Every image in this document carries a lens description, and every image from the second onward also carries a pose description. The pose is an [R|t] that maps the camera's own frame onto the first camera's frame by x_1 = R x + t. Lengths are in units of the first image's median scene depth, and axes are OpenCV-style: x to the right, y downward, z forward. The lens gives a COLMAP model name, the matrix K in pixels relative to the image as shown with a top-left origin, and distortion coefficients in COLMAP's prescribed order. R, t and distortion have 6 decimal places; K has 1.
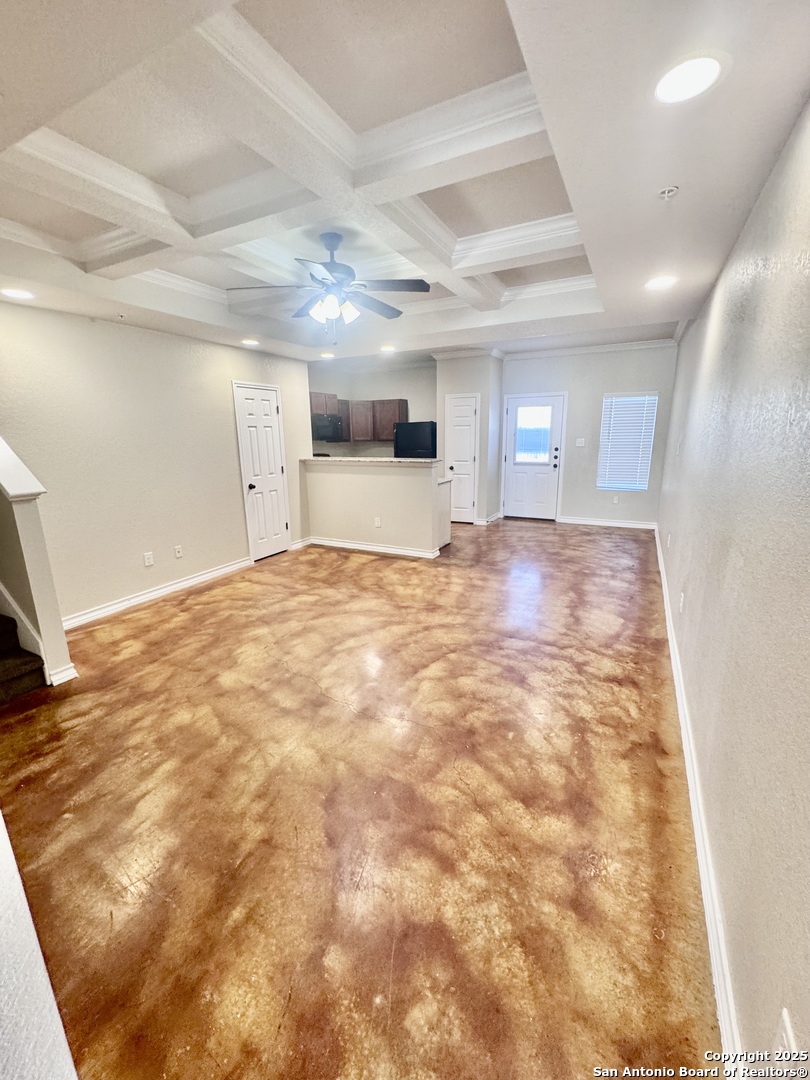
lens RADIAL K [[432.1, 0, 405.0], [0, 432.1, 540.0], [0, 0, 1]] dist [-0.001329, 0.000246]
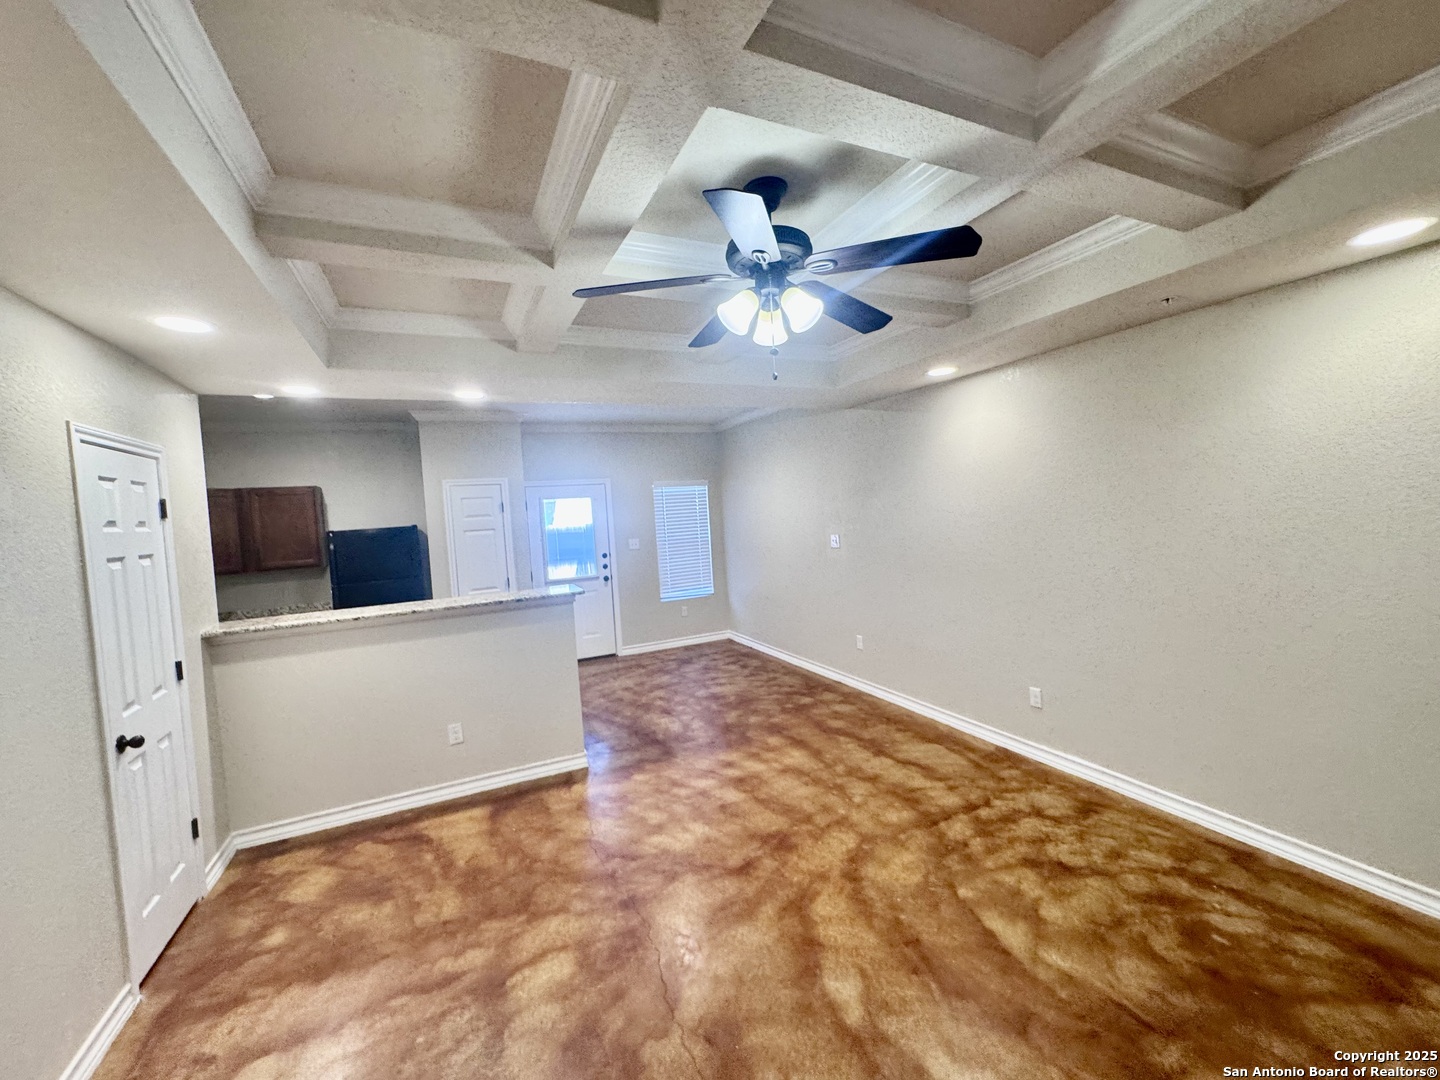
lens RADIAL K [[586.3, 0, 713.6], [0, 586.3, 537.9], [0, 0, 1]] dist [-0.001023, -0.000011]
pose [[0.611587, -0.058209, 0.789033, -0.501884], [0.241209, 0.963530, -0.115882, -0.137223], [-0.753511, 0.261194, 0.603323, 0.452183]]
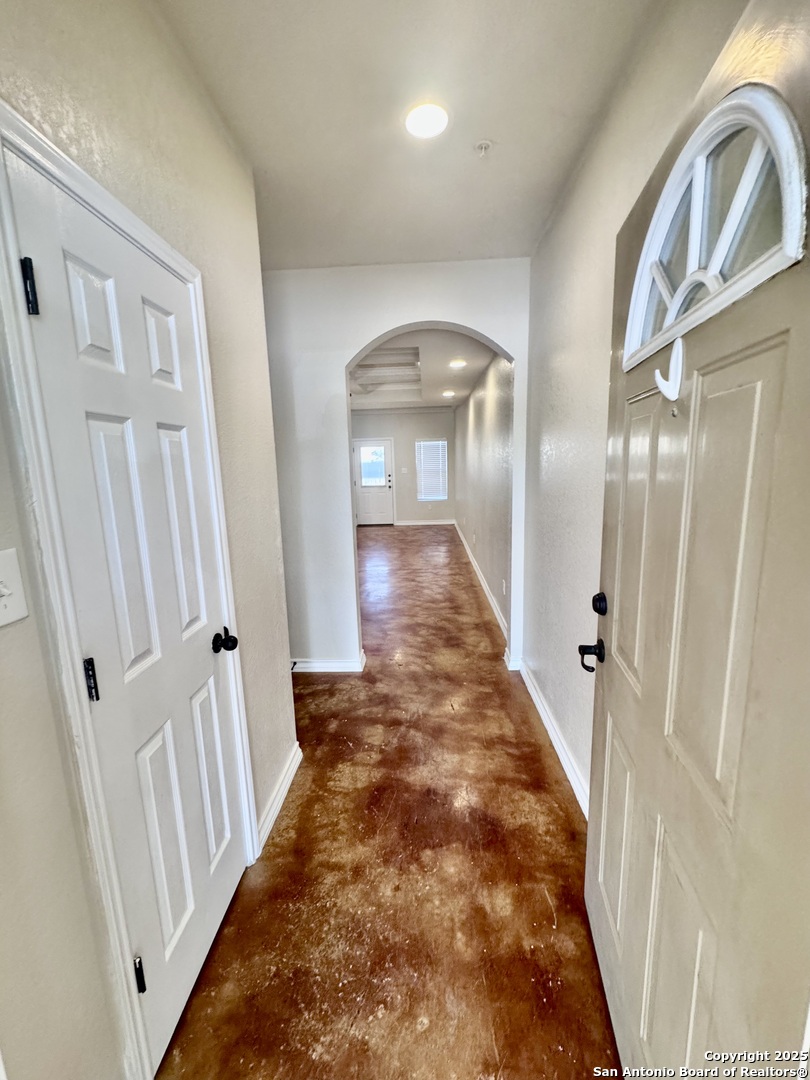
lens RADIAL K [[432.1, 0, 405.0], [0, 432.1, 540.0], [0, 0, 1]] dist [-0.001329, 0.000246]
pose [[0.905494, -0.078609, 0.417015, -0.378636], [0.111683, 0.992194, -0.055473, 0.154320], [-0.409399, 0.096804, 0.907205, -0.540286]]
